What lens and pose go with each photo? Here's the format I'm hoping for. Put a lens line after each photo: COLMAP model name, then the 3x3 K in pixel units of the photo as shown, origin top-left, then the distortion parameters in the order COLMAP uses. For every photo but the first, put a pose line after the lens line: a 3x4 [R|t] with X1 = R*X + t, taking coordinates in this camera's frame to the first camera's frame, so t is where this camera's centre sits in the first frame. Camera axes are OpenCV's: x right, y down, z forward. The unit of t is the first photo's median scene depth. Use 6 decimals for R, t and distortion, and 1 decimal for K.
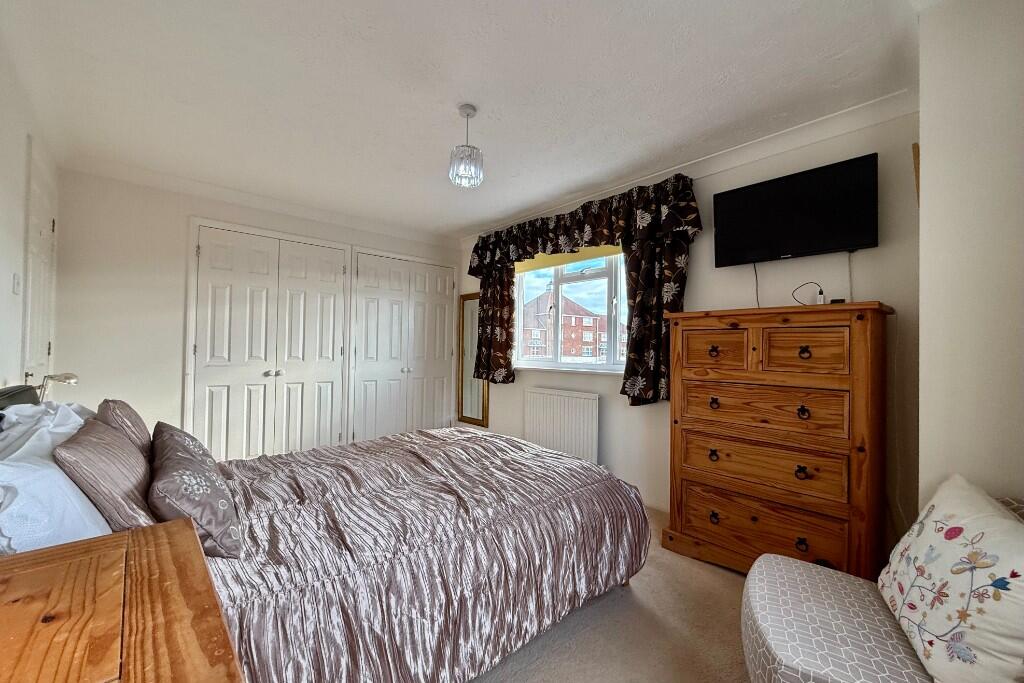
lens RADIAL K [[412.7, 0, 509.4], [0, 412.7, 345.2], [0, 0, 1]] dist [0.010847, 0.000053]
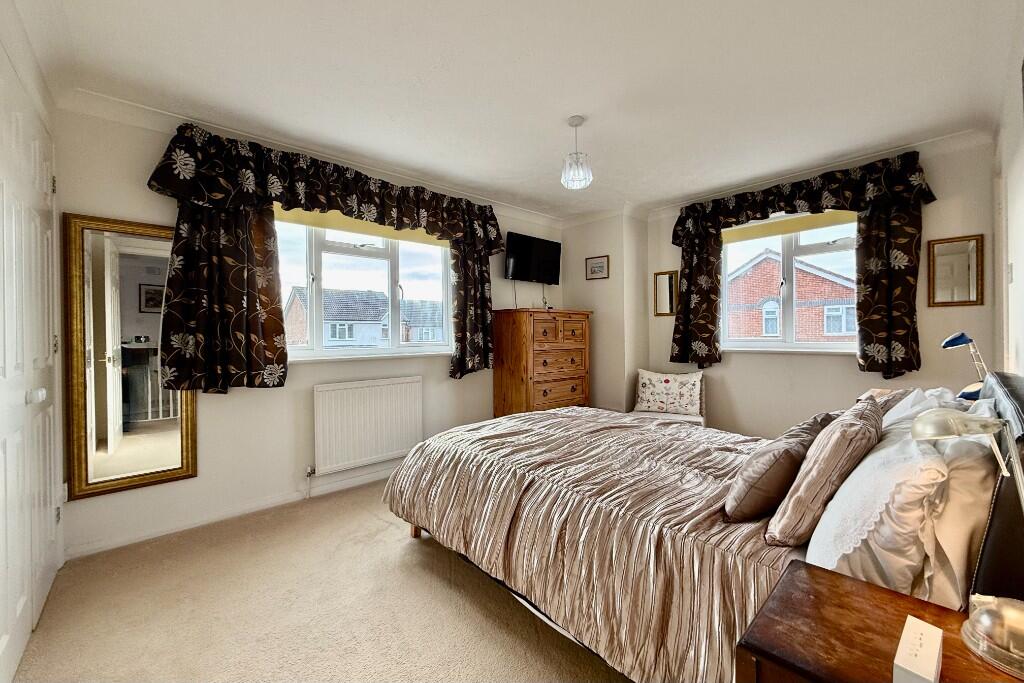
lens RADIAL K [[412.7, 0, 507.5], [0, 412.7, 335.0], [0, 0, 1]] dist [0.010847, 0.000053]
pose [[-0.001413, -0.014174, 0.999899, -0.955471], [-0.000445, 0.999899, 0.014173, 0.001444], [-0.999999, -0.000425, -0.001420, 0.916829]]
